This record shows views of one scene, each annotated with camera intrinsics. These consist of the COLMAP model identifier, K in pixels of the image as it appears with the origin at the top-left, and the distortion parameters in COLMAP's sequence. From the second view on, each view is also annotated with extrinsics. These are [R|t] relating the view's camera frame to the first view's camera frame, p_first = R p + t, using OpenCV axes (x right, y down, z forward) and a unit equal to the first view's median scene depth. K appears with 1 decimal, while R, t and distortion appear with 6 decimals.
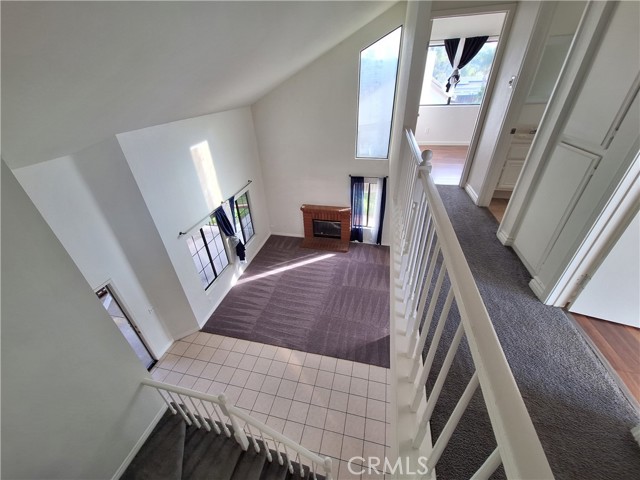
lens RADIAL K [[257.4, 0, 316.2], [0, 257.4, 237.8], [0, 0, 1]] dist [0.031828, 0.000130]
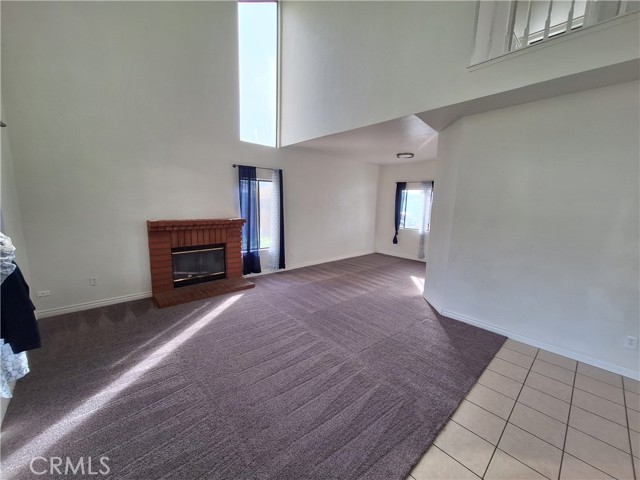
lens RADIAL K [[257.4, 0, 316.2], [0, 257.4, 237.8], [0, 0, 1]] dist [0.031828, 0.000130]
pose [[0.555366, -0.061457, 0.829332, -0.295163], [0.402445, 0.892572, -0.203356, 0.134720], [-0.727741, 0.446697, 0.520437, 0.539372]]
